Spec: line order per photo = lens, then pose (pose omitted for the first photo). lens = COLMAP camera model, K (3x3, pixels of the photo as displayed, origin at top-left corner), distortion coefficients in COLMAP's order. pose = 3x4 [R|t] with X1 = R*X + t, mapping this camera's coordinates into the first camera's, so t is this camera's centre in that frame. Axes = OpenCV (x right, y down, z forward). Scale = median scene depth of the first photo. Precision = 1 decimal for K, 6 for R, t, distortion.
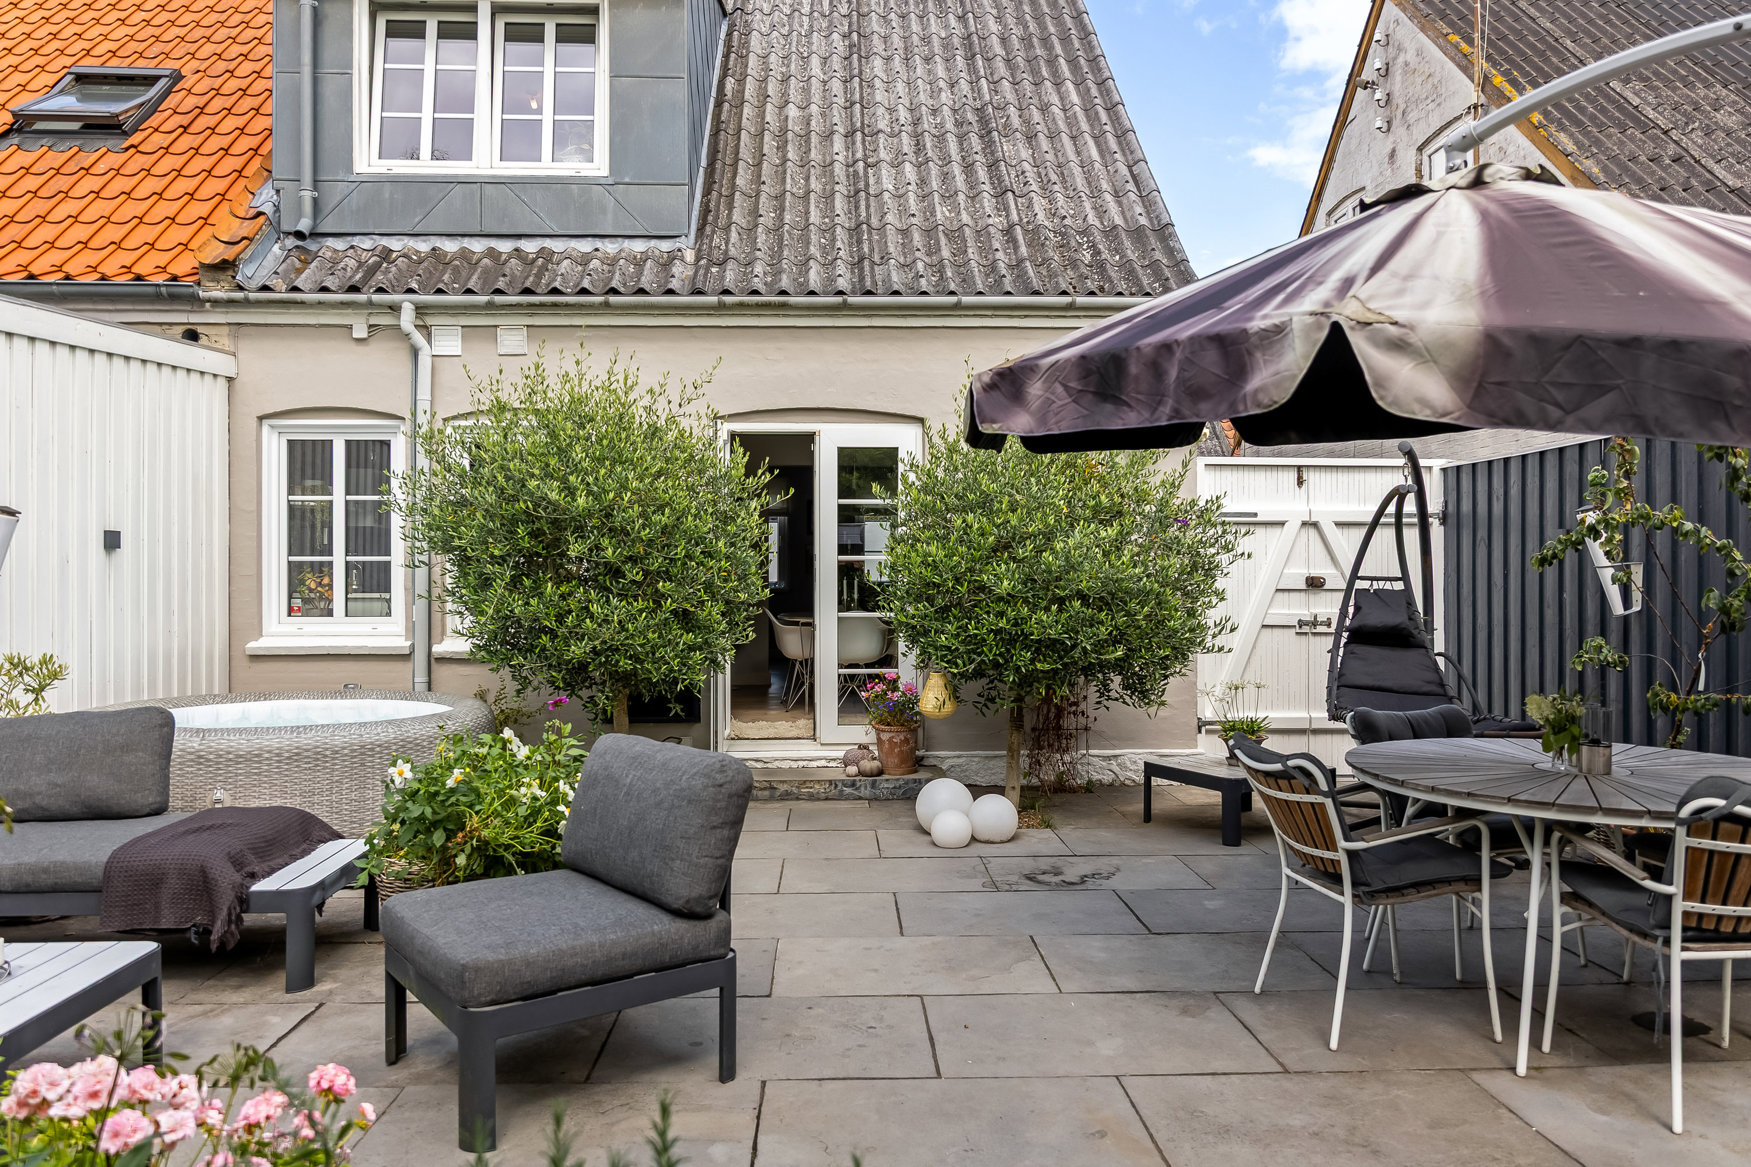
lens RADIAL K [[1177.9, 0, 875.5], [0, 1177.9, 583.5], [0, 0, 1]] dist [-0.004112, -0.002472]
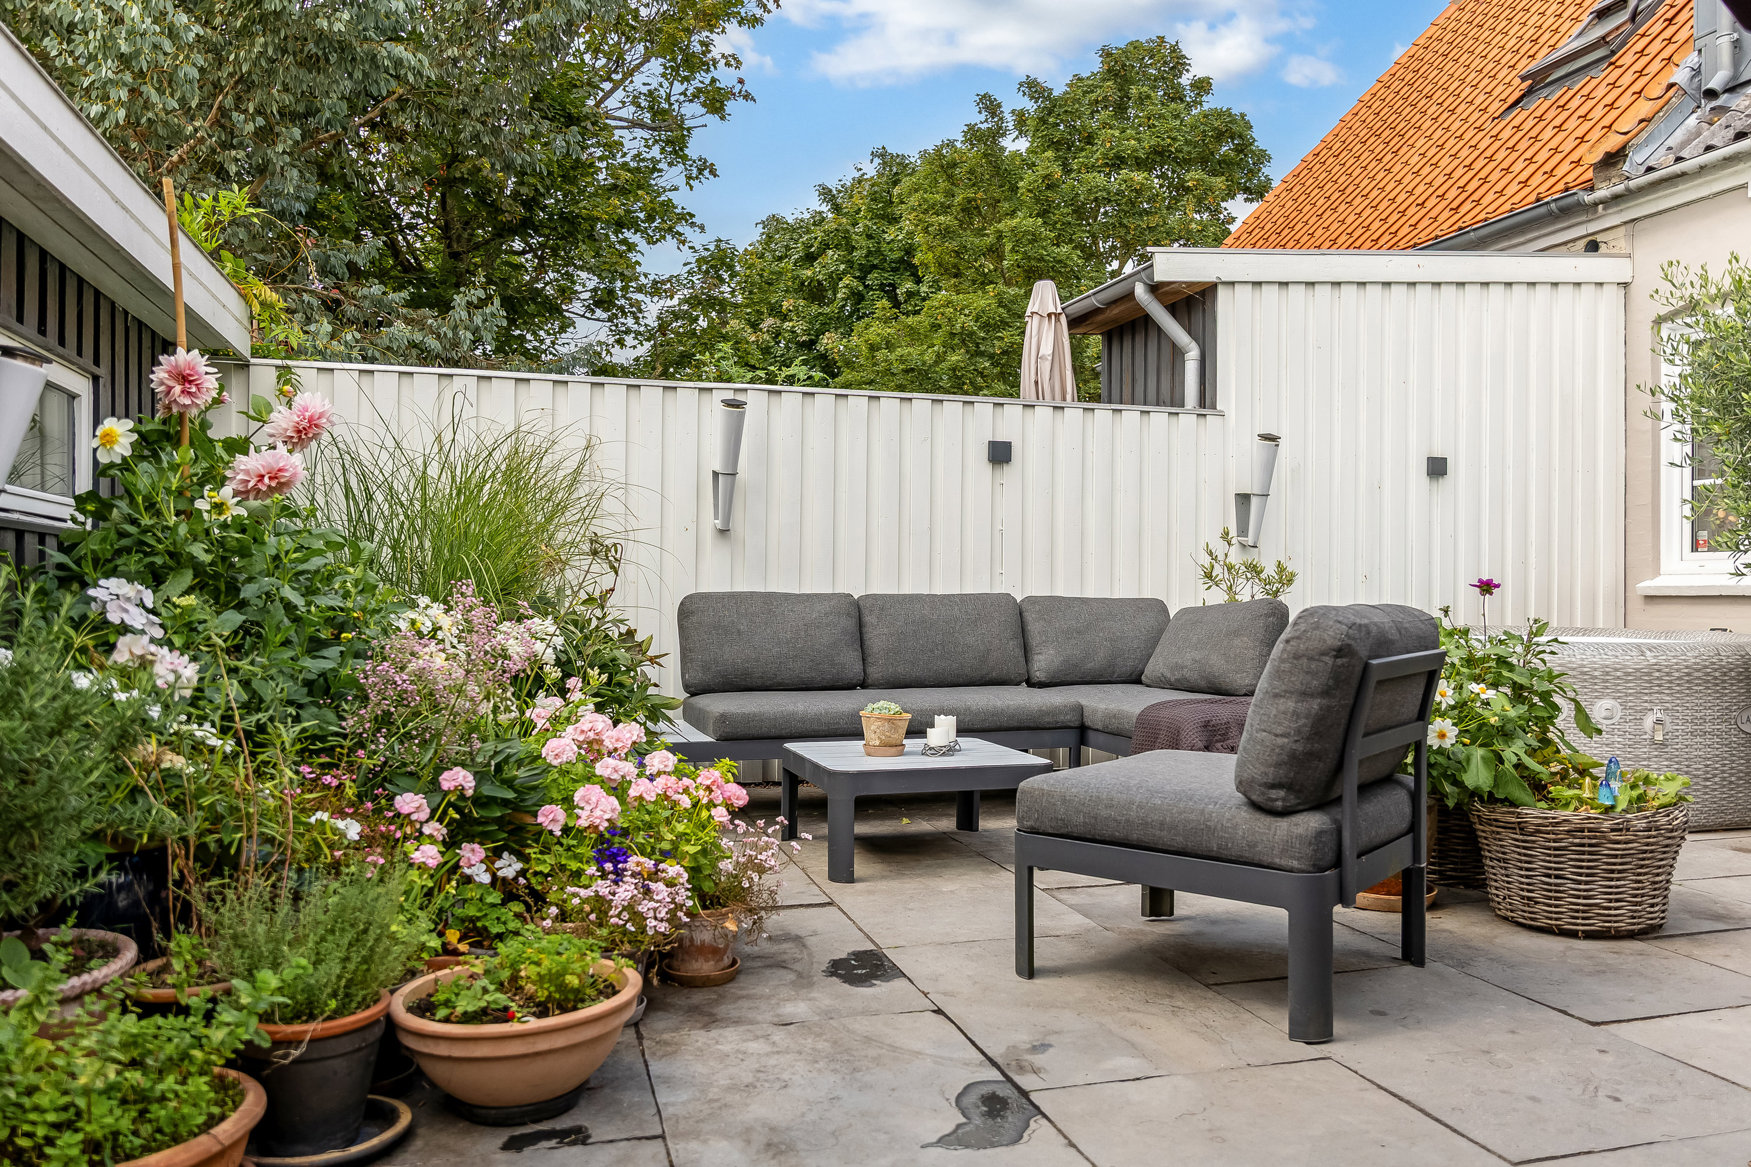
lens RADIAL K [[1272.0, 0, 875.5], [0, 1272.0, 583.5], [0, 0, 1]] dist [-0.010482, -0.010543]
pose [[0.239292, 0.000552, -0.970947, 0.333845], [-0.003398, 0.999994, -0.000269, 0.074371], [0.970942, 0.003364, 0.239293, 0.305132]]
